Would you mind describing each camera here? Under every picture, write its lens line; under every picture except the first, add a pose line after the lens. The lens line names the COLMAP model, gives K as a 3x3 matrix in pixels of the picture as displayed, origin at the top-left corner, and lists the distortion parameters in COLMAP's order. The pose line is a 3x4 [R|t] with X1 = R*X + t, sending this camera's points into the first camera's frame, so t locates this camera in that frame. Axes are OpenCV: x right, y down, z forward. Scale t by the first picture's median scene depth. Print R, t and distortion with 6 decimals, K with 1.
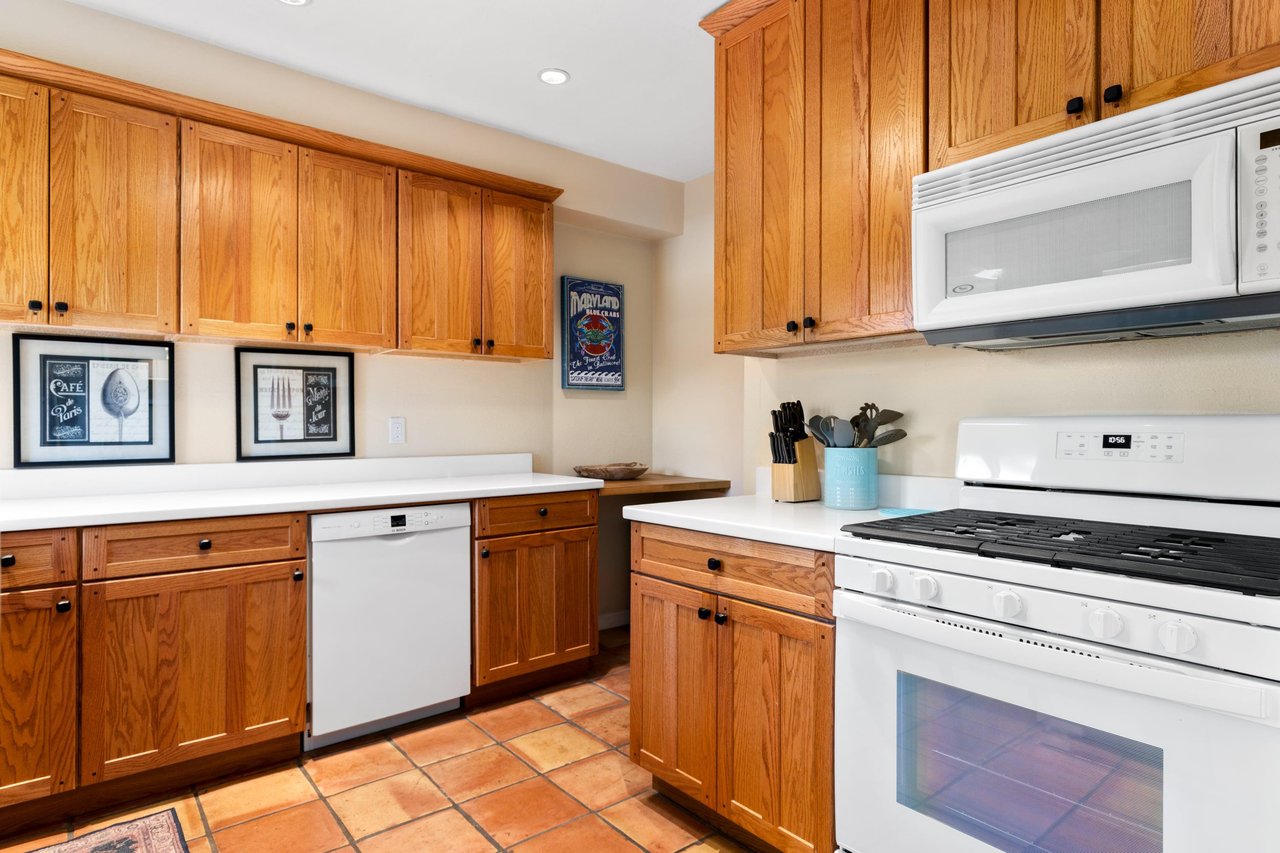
lens RADIAL K [[698.9, 0, 640.1], [0, 698.9, 426.1], [0, 0, 1]] dist [0.003634, 0.000777]
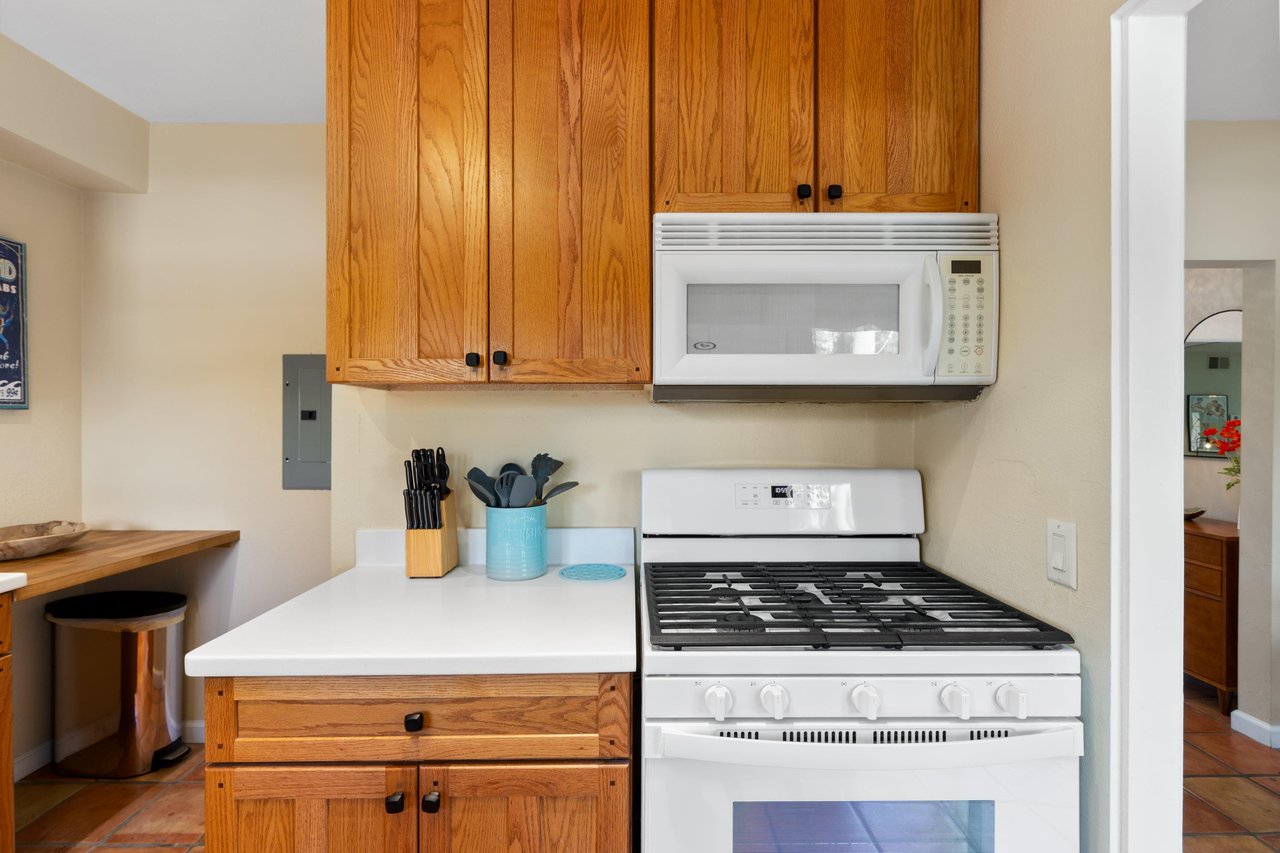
lens RADIAL K [[574.2, 0, 638.9], [0, 574.2, 424.9], [0, 0, 1]] dist [-0.000452, -0.000339]
pose [[0.623455, -0.004854, 0.781844, -0.181436], [0.002794, 0.999988, 0.003980, -0.080404], [-0.781854, -0.000297, 0.623461, 0.509320]]
